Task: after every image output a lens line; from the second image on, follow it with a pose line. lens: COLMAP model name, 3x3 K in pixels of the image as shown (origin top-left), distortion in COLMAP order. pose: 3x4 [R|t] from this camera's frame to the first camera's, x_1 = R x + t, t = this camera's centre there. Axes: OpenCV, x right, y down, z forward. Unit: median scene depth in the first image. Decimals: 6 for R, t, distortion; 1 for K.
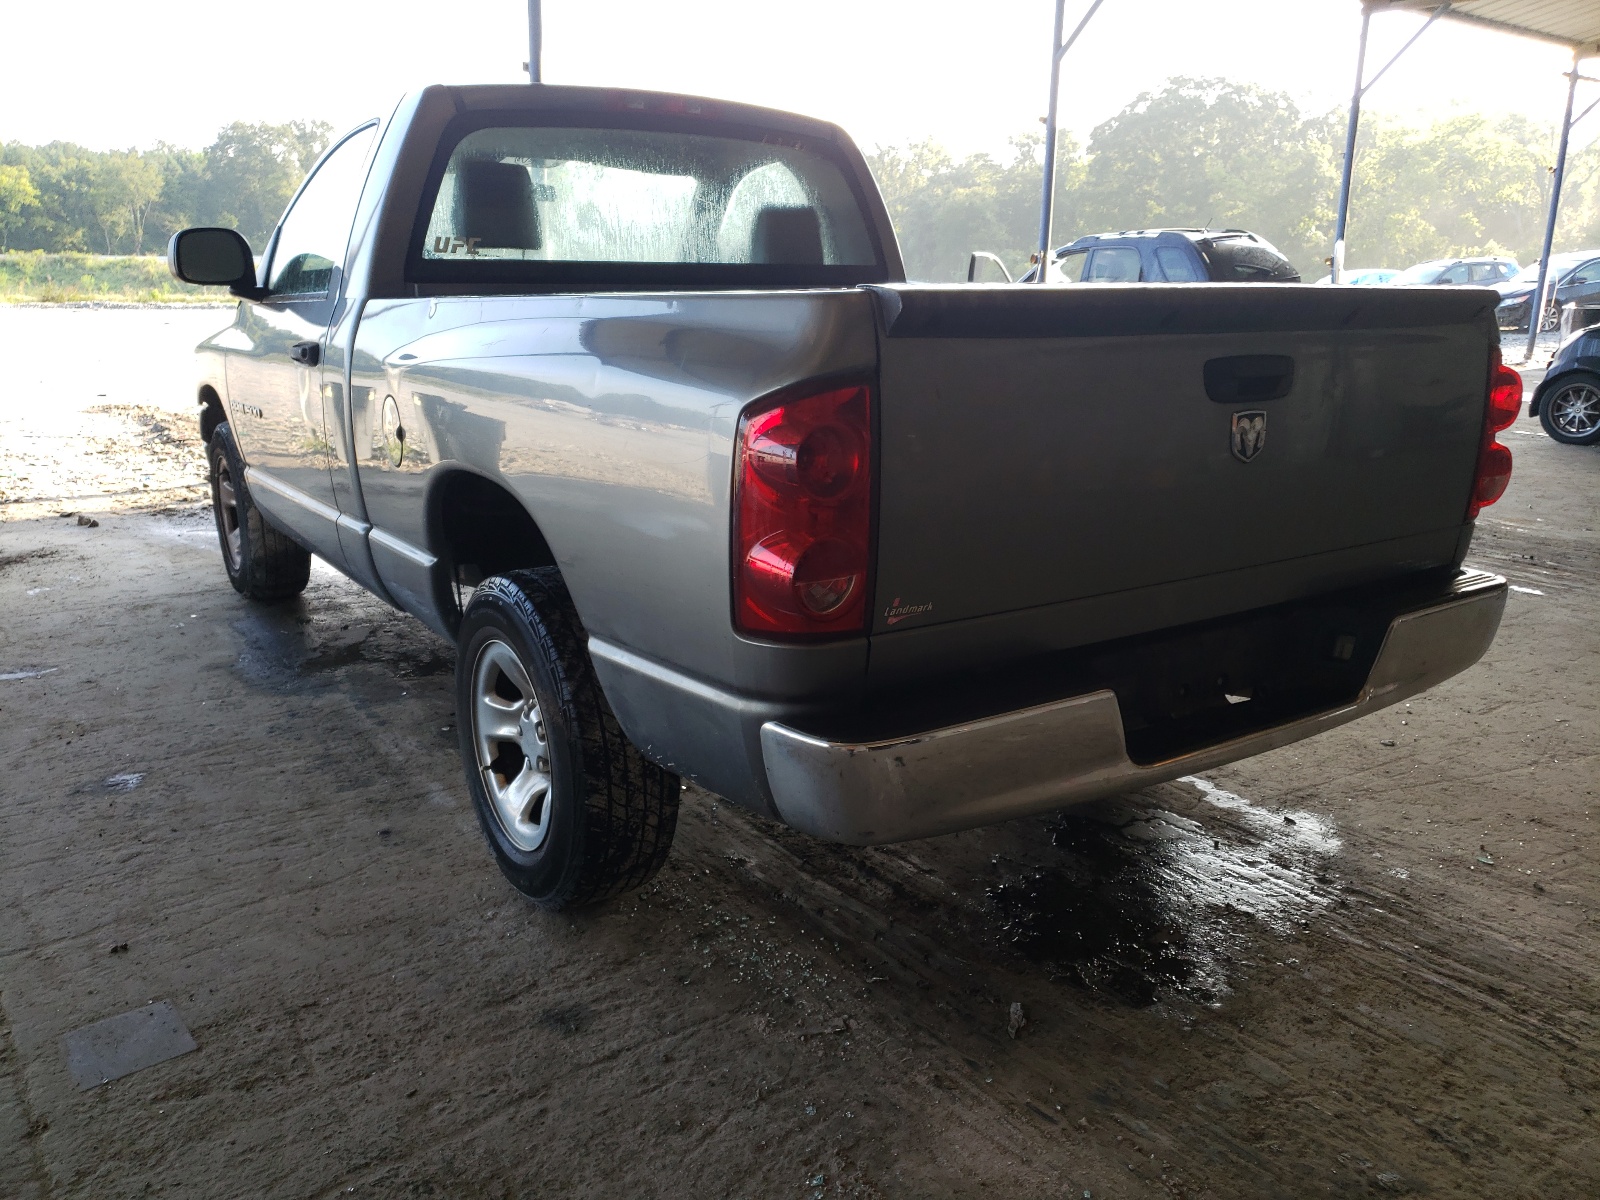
lens RADIAL K [[1224.5, 0, 809.5], [0, 1224.5, 603.1], [0, 0, 1]] dist [0.024816, -0.002059]
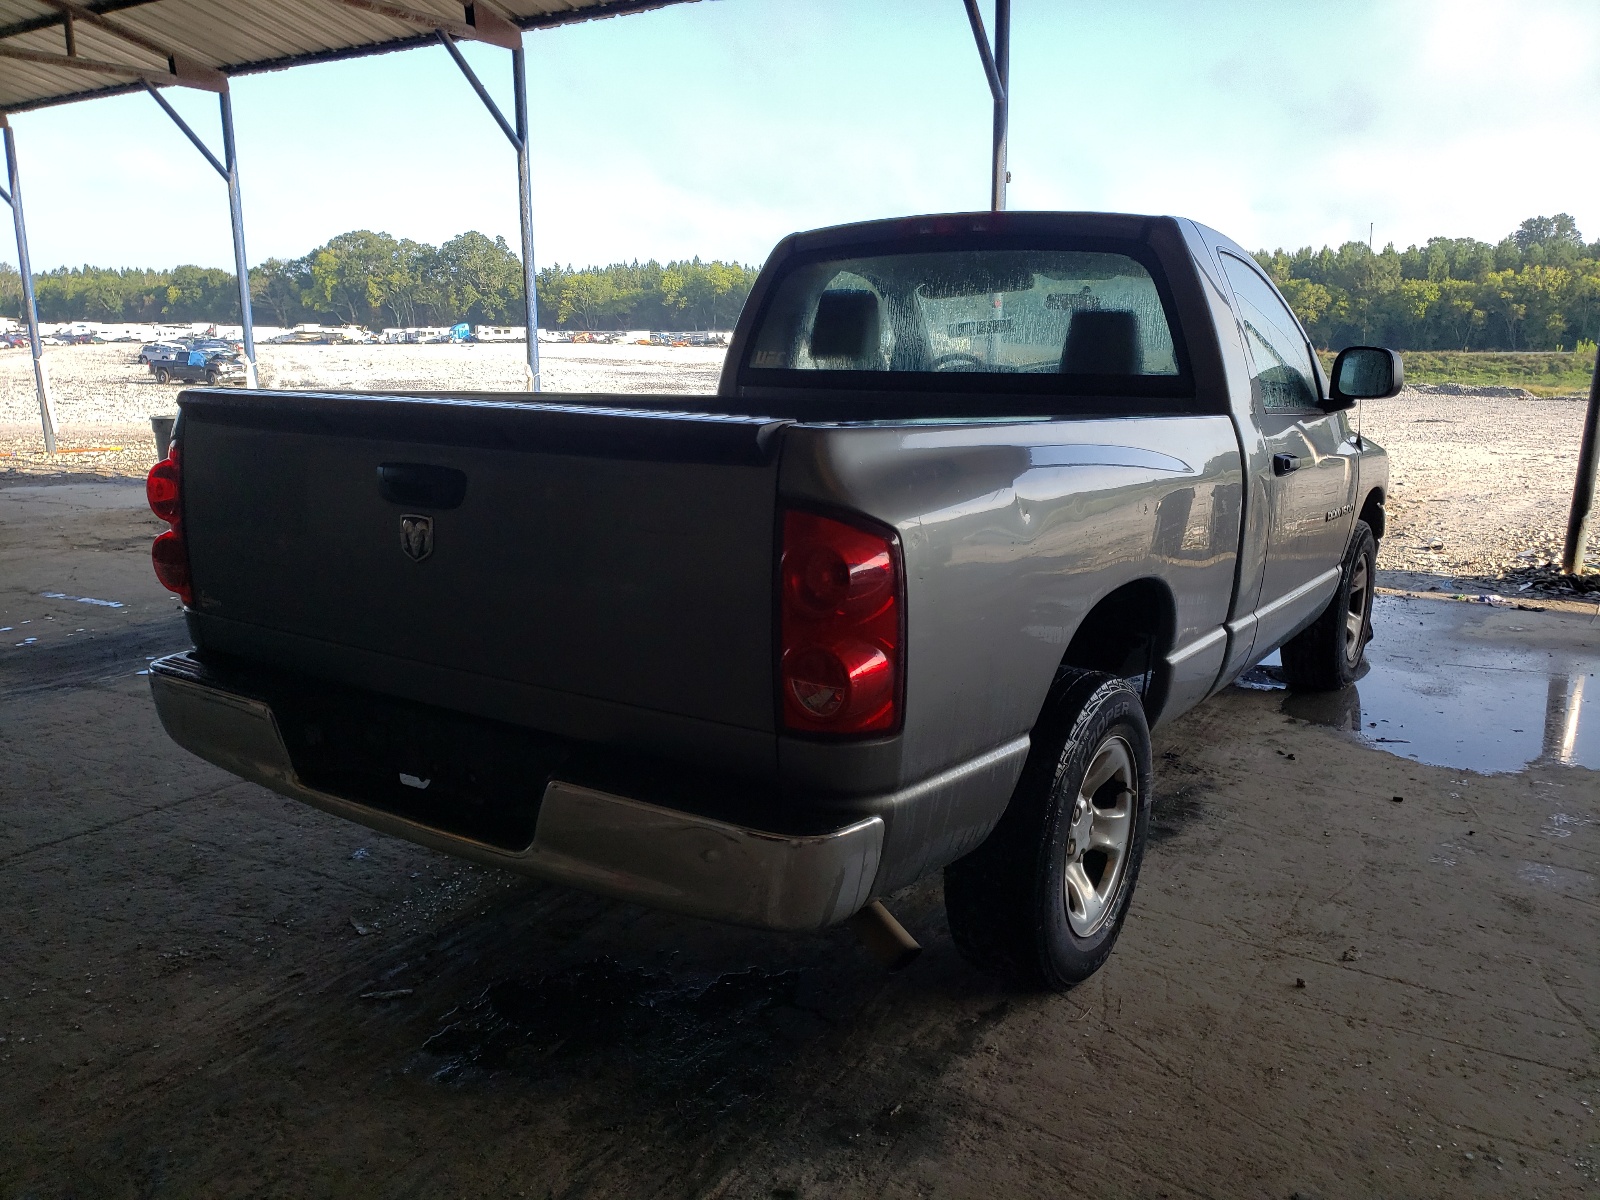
lens RADIAL K [[1224.5, 0, 809.5], [0, 1224.5, 603.1], [0, 0, 1]] dist [0.024816, -0.002059]
pose [[0.389747, 0.181767, -0.902806, 1.271122], [-0.246785, 0.965088, 0.087768, -0.224360], [0.887240, 0.188592, 0.420997, 0.744375]]
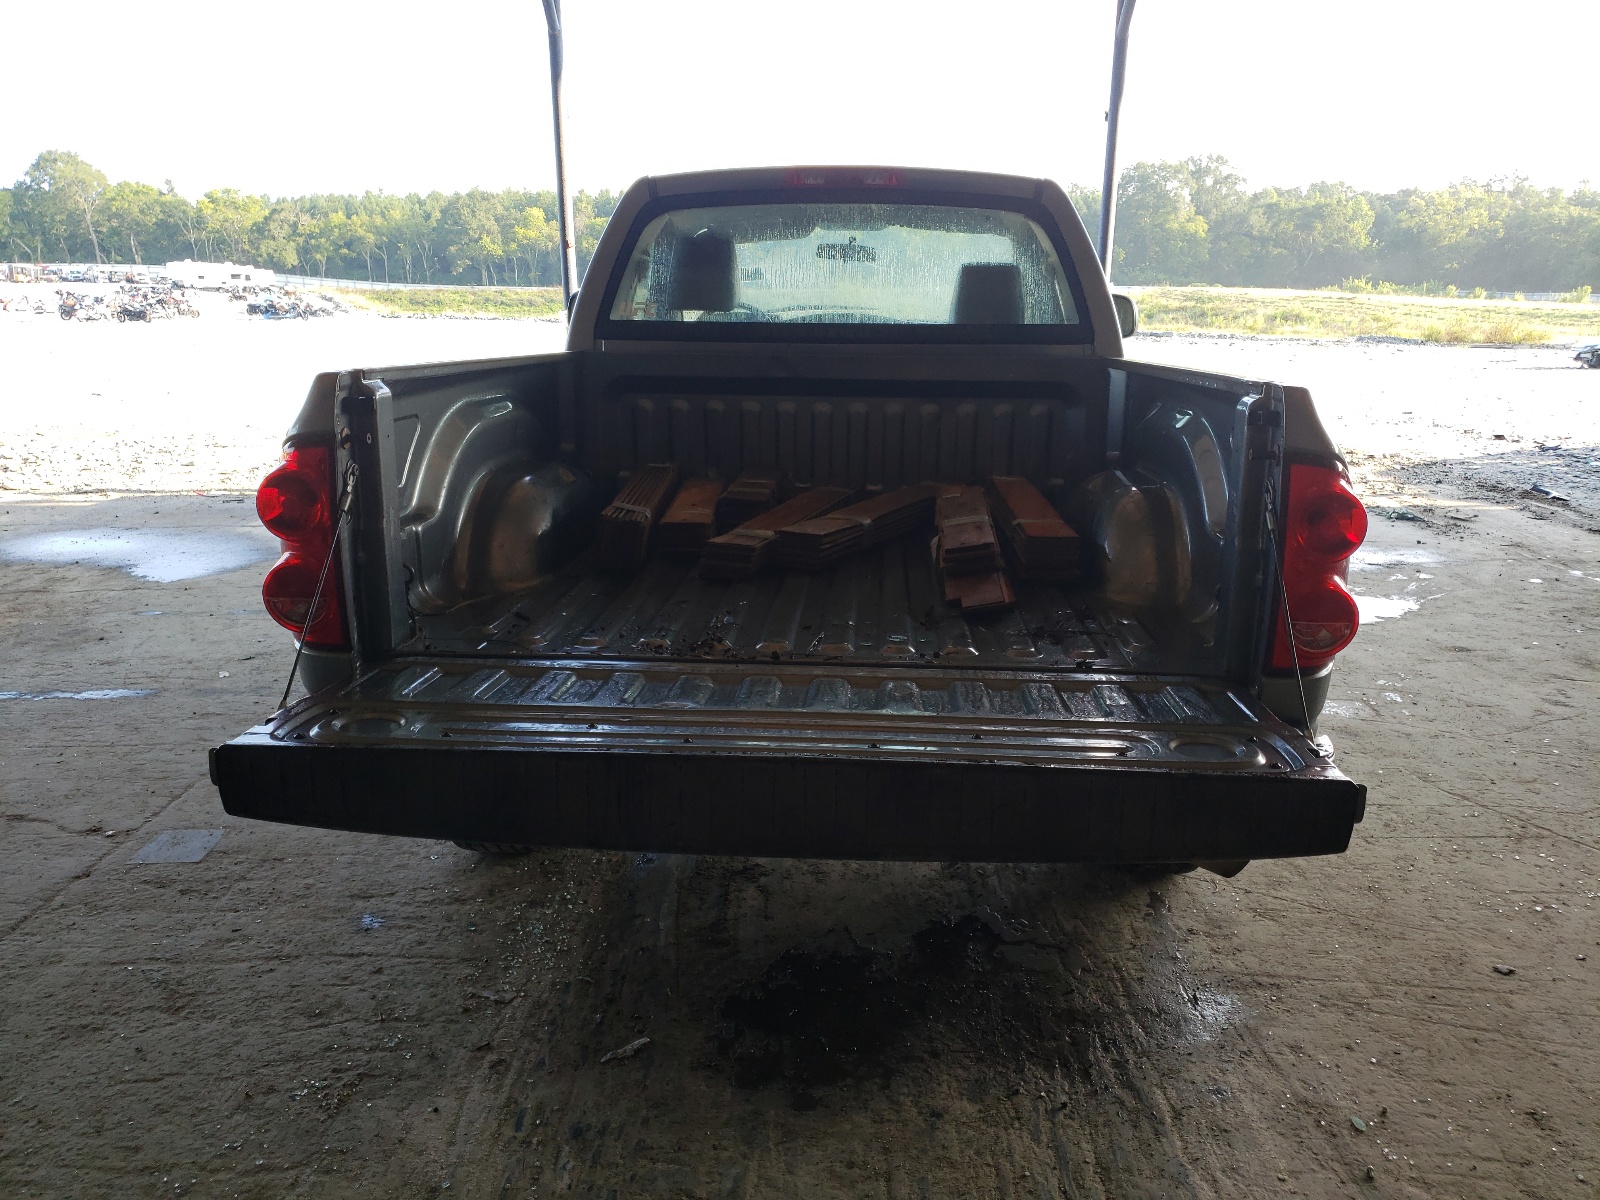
lens RADIAL K [[1224.5, 0, 809.5], [0, 1224.5, 603.1], [0, 0, 1]] dist [0.024816, -0.002059]
pose [[0.795290, 0.144800, -0.588683, 0.813269], [-0.158073, 0.986995, 0.029223, -0.091253], [0.585258, 0.069814, 0.807836, 0.199150]]
